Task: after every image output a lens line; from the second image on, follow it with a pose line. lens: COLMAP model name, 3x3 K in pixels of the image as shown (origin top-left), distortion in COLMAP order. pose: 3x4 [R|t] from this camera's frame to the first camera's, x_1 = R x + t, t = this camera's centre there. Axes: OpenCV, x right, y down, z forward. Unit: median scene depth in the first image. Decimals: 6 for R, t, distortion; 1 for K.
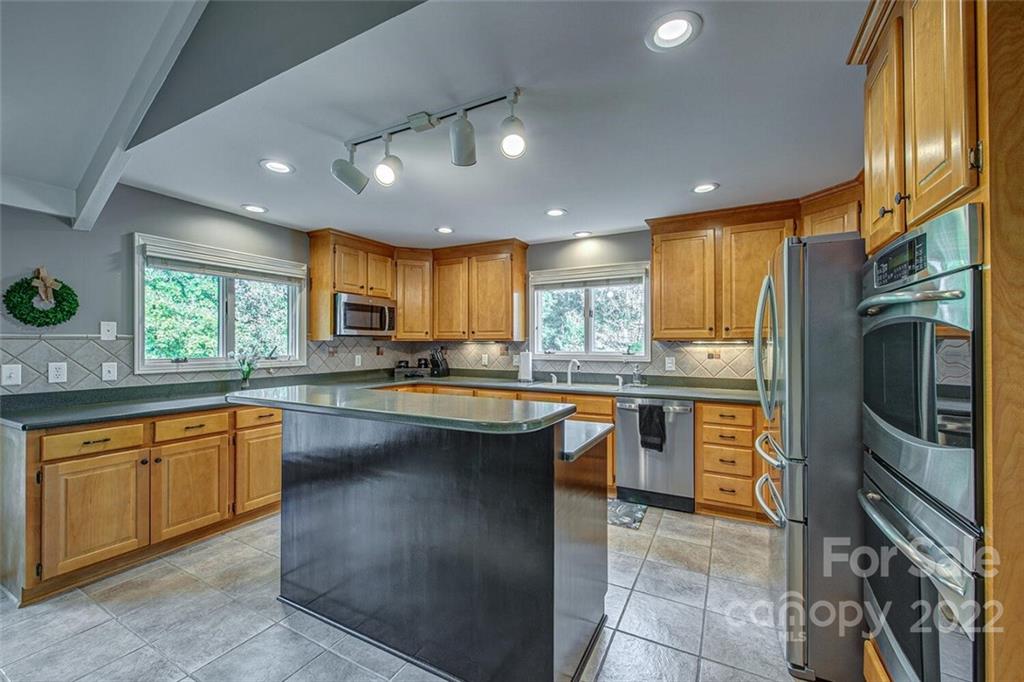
lens RADIAL K [[404.0, 0, 510.2], [0, 404.0, 341.4], [0, 0, 1]] dist [-0.001142, -0.000049]
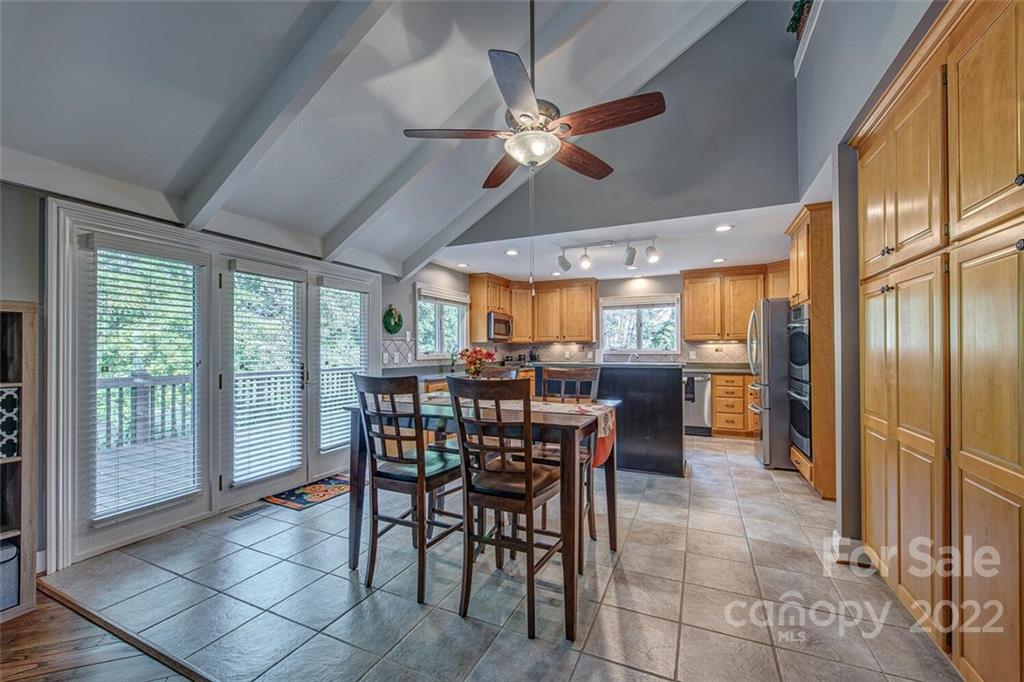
lens RADIAL K [[404.0, 0, 509.5], [0, 404.0, 346.0], [0, 0, 1]] dist [-0.001142, -0.000049]
pose [[0.998475, -0.003753, 0.055073, -0.445823], [0.003901, 0.999989, -0.002580, 0.018469], [-0.055063, 0.002791, 0.998479, -0.618696]]
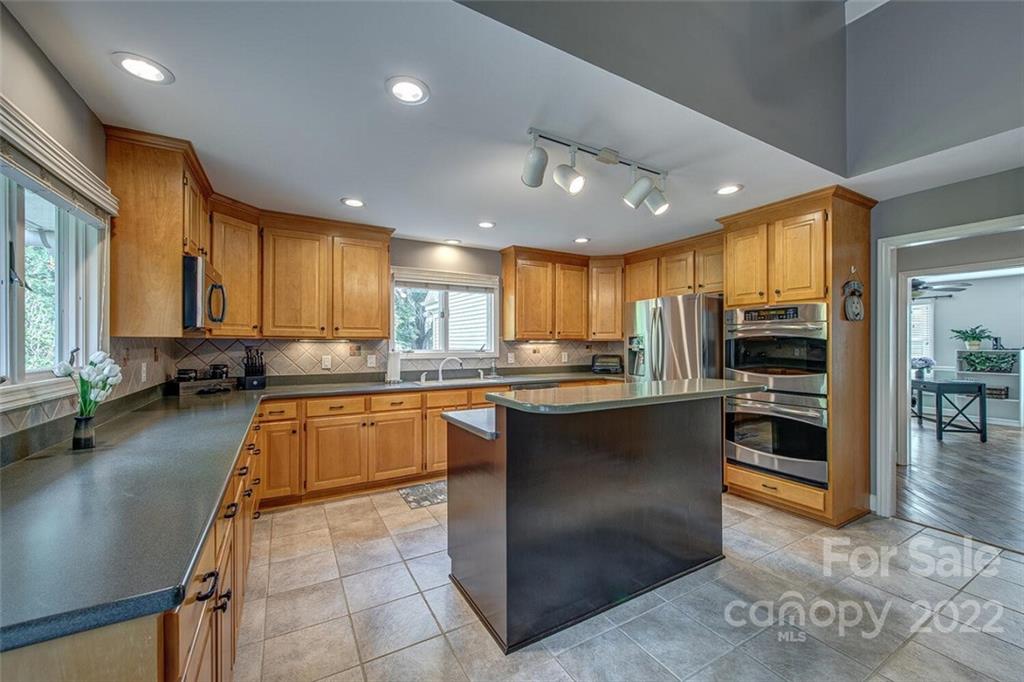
lens RADIAL K [[404.0, 0, 509.0], [0, 404.0, 342.2], [0, 0, 1]] dist [-0.001142, -0.000049]
pose [[0.536040, 0.001266, 0.844192, -0.686966], [-0.005564, 0.999982, 0.002033, 0.001644], [-0.844174, -0.005787, 0.536037, 0.303571]]
